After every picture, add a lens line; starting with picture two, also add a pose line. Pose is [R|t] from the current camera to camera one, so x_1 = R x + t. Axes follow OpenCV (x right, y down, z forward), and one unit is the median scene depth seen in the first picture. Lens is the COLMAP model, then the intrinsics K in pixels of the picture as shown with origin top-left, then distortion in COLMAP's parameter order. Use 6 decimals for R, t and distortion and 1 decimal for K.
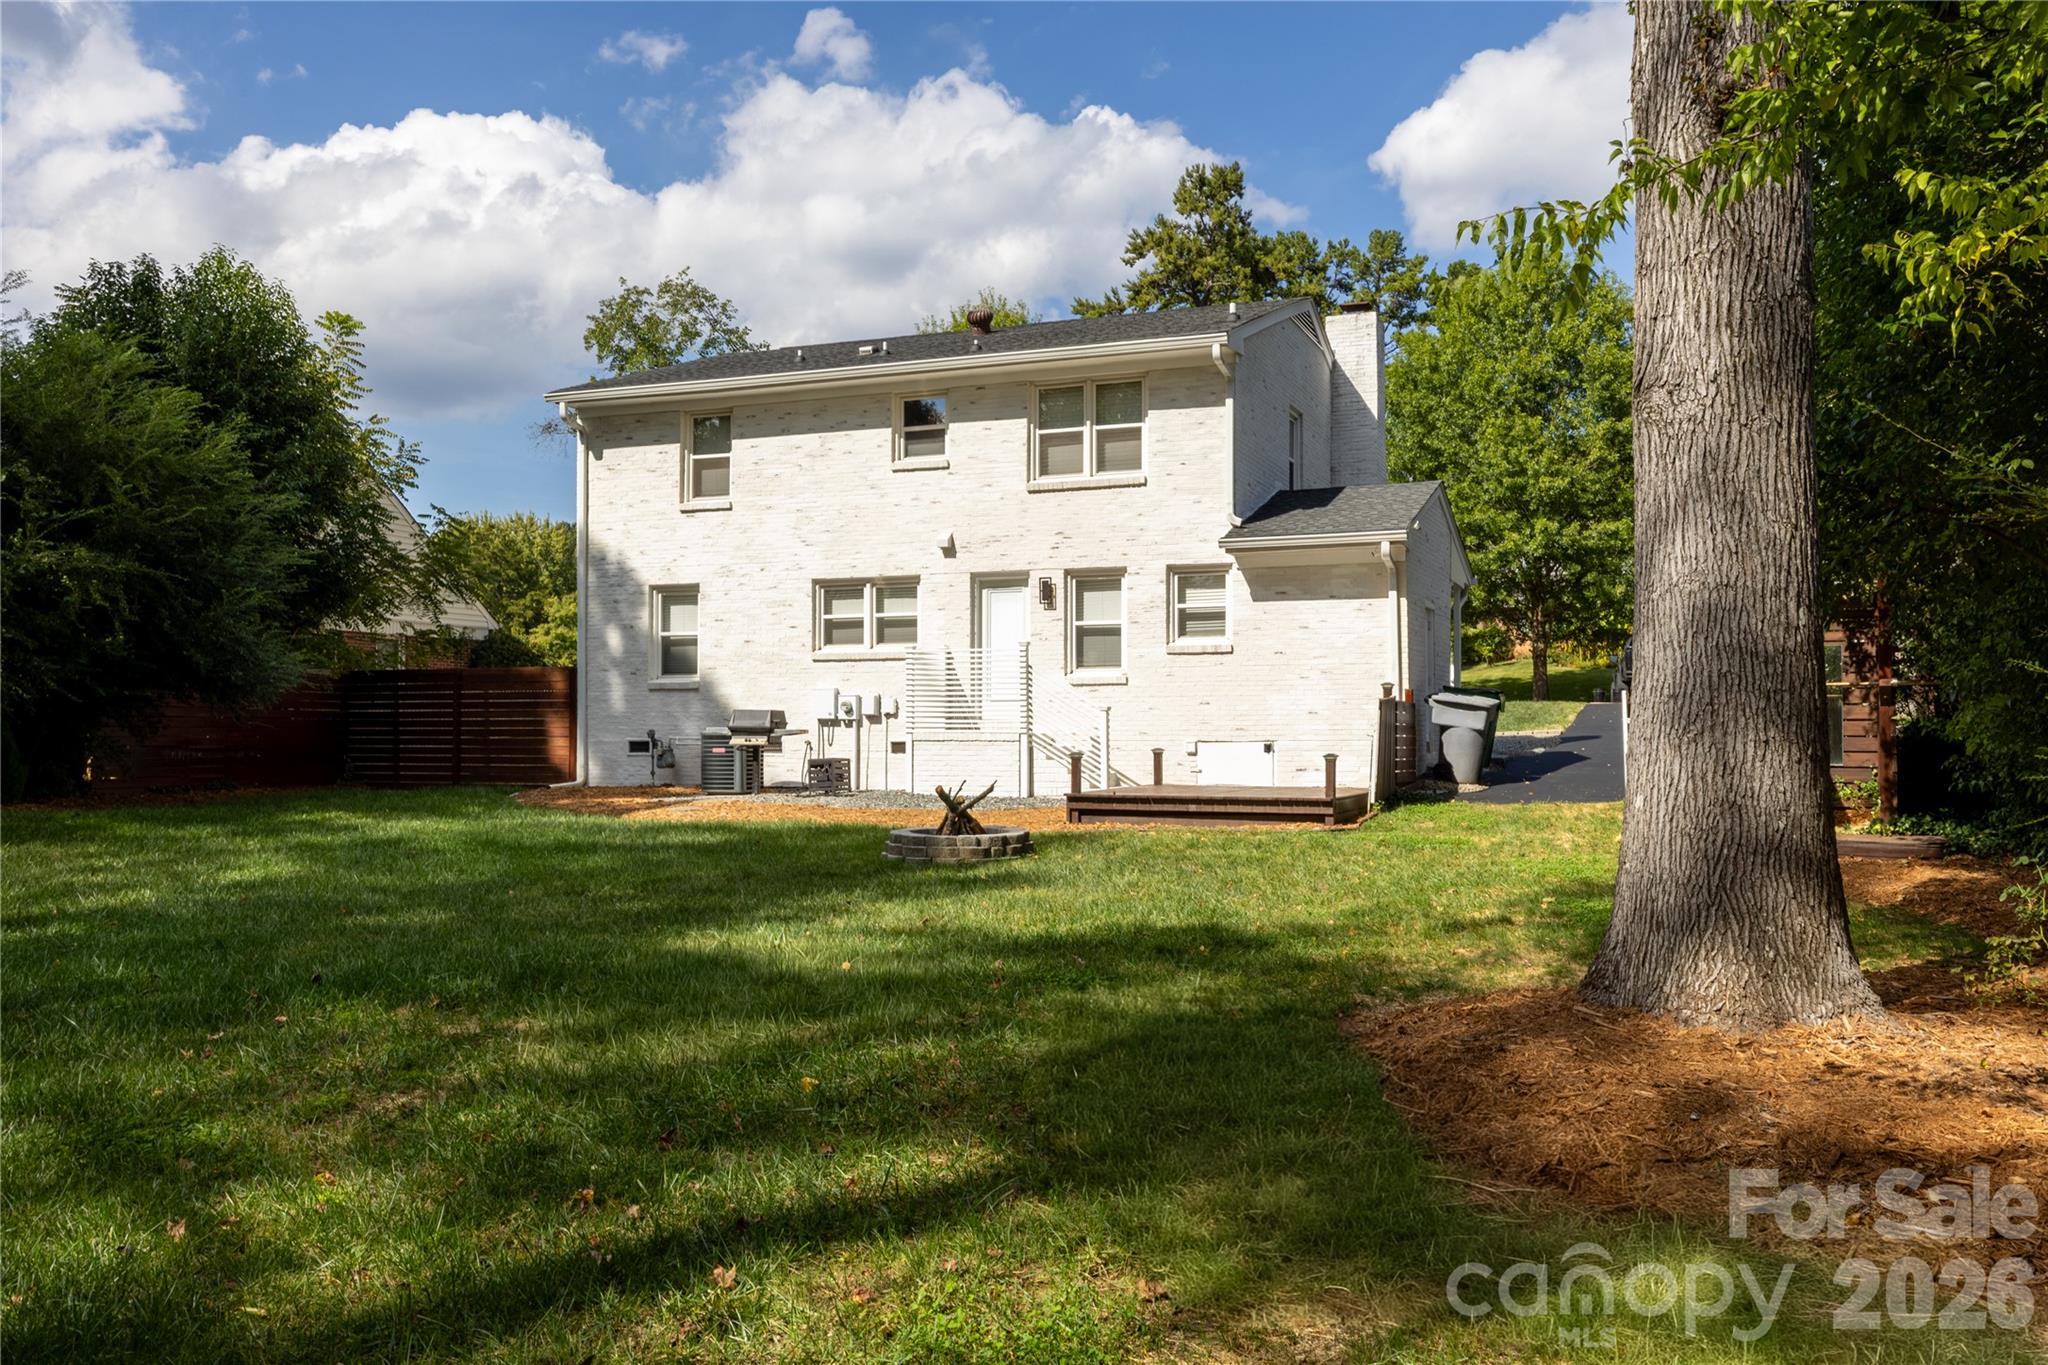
lens RADIAL K [[1755.3, 0, 1078.4], [0, 1755.3, 702.3], [0, 0, 1]] dist [-0.003178, -0.003706]
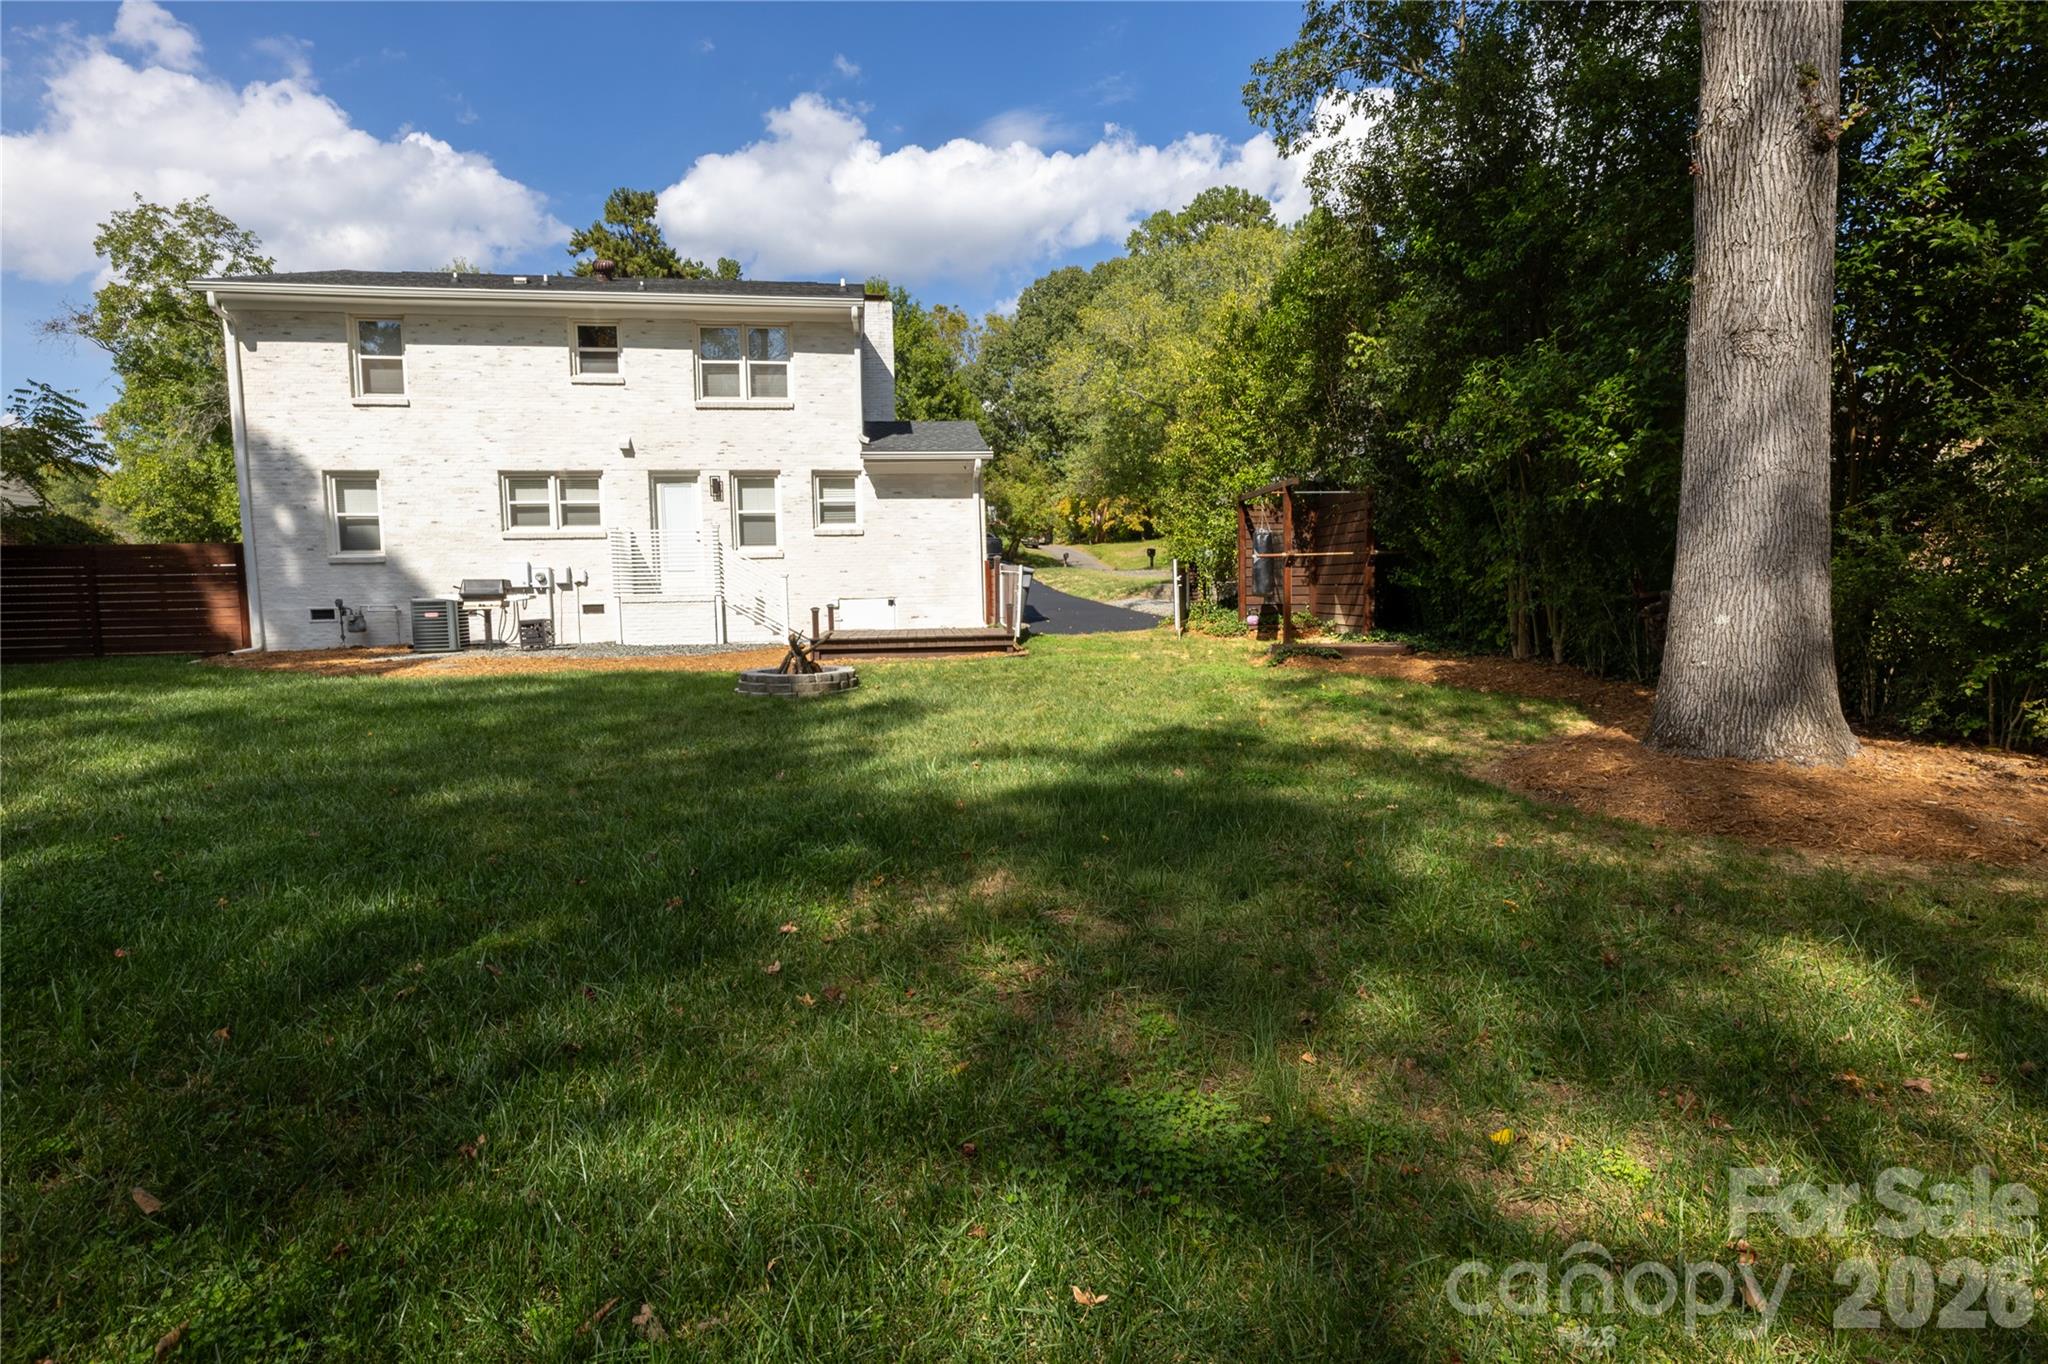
lens RADIAL K [[1058.7, 0, 1004.4], [0, 1058.7, 691.8], [0, 0, 1]] dist [0.006269, 0.001607]
pose [[0.858649, -0.064415, 0.508500, -0.230951], [0.010177, 0.994019, 0.108733, 0.004892], [-0.512463, -0.088189, 0.854169, 0.187423]]
